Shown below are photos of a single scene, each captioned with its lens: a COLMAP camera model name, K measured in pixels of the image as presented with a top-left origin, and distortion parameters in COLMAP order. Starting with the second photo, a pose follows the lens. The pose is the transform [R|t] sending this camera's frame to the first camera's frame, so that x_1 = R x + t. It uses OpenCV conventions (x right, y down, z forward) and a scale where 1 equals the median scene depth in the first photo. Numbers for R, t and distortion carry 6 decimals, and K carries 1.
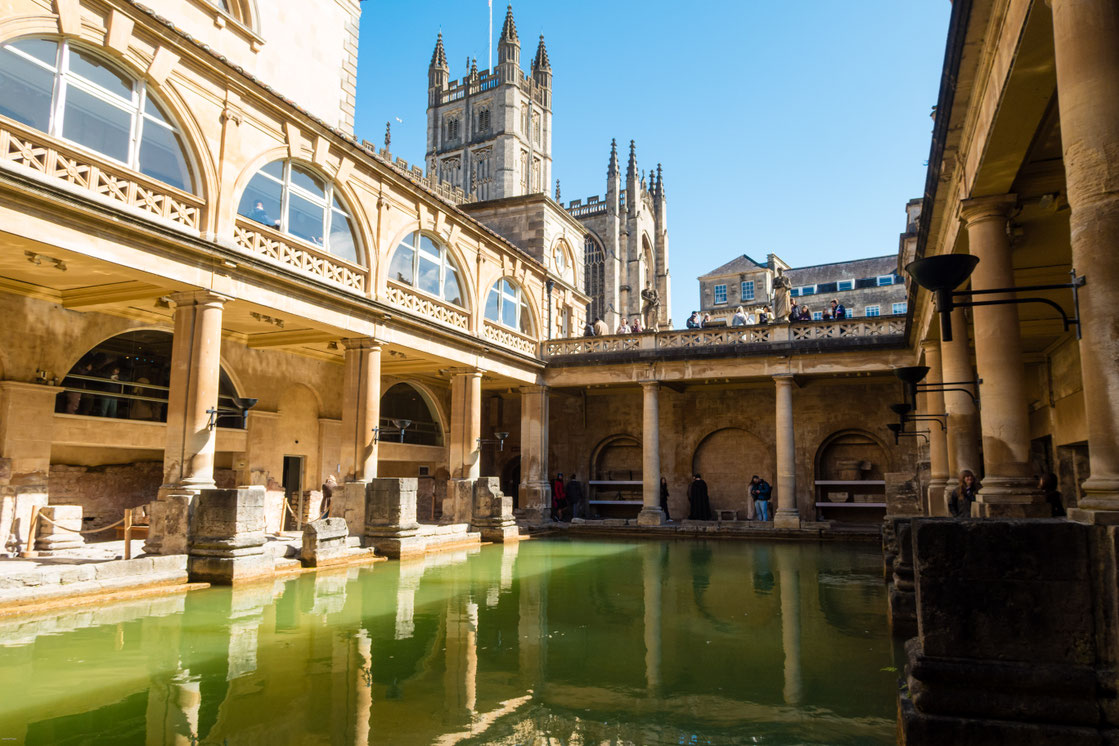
lens RADIAL K [[787.0, 0, 559.5], [0, 787.0, 373.0], [0, 0, 1]] dist [-0.004181, -0.000909]
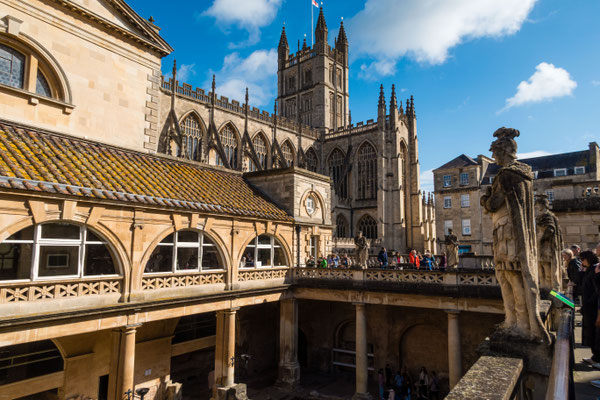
lens RADIAL K [[421.1, 0, 300.0], [0, 421.1, 200.0], [0, 0, 1]] dist [0.043068, 0.000330]
pose [[0.983523, -0.021189, -0.179534, 0.133283], [0.024414, 0.999578, 0.015771, -0.172651], [0.179124, -0.019895, 0.983625, 0.192108]]
